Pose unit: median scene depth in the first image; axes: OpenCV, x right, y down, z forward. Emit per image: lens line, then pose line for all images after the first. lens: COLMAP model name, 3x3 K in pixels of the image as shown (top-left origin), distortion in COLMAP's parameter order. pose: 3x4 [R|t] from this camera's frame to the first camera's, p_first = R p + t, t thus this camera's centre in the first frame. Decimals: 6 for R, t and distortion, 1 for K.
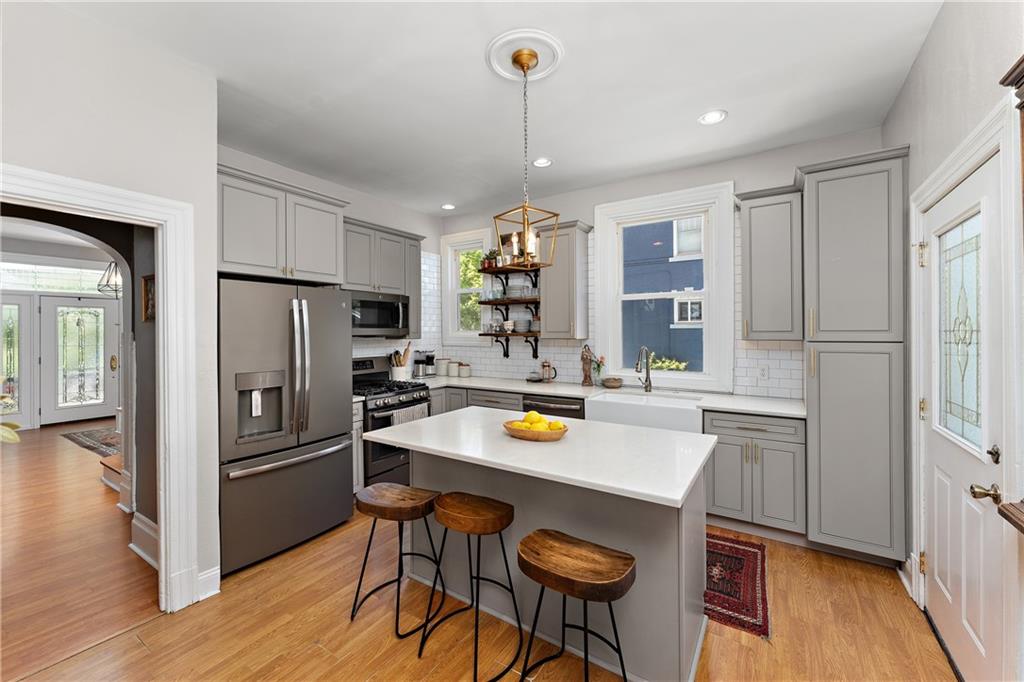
lens RADIAL K [[412.5, 0, 509.2], [0, 412.5, 333.1], [0, 0, 1]] dist [0.004586, -0.000267]
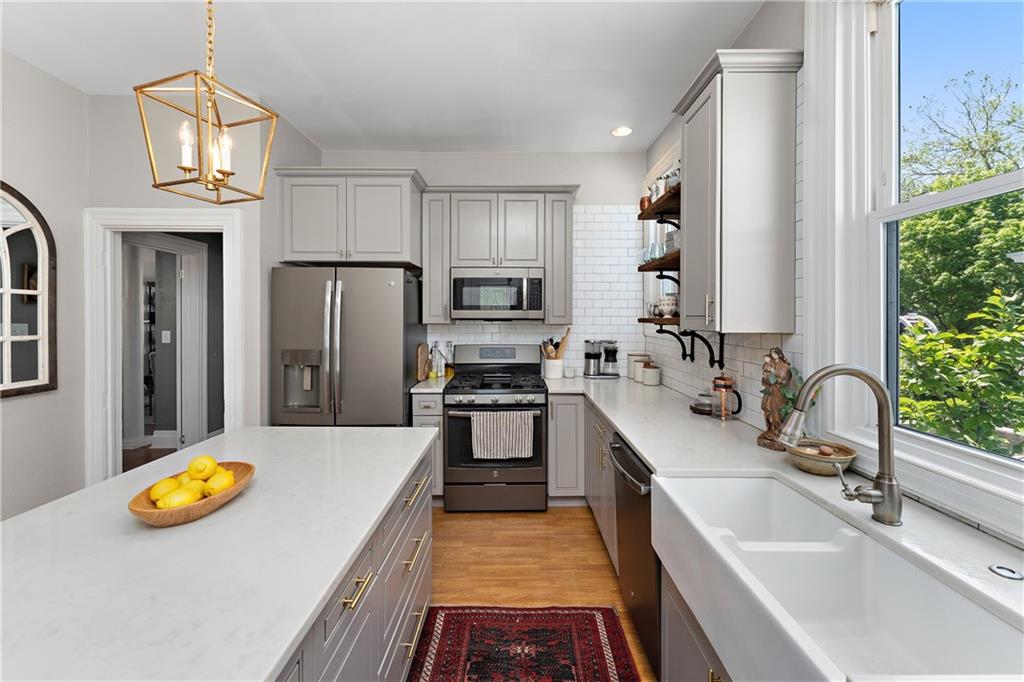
lens RADIAL K [[412.5, 0, 511.4], [0, 412.5, 321.3], [0, 0, 1]] dist [0.004586, -0.000267]
pose [[0.539609, 0.015705, -0.841769, 0.346861], [-0.007730, 0.999876, 0.013699, -0.000782], [0.841880, -0.000886, 0.539664, 0.502108]]
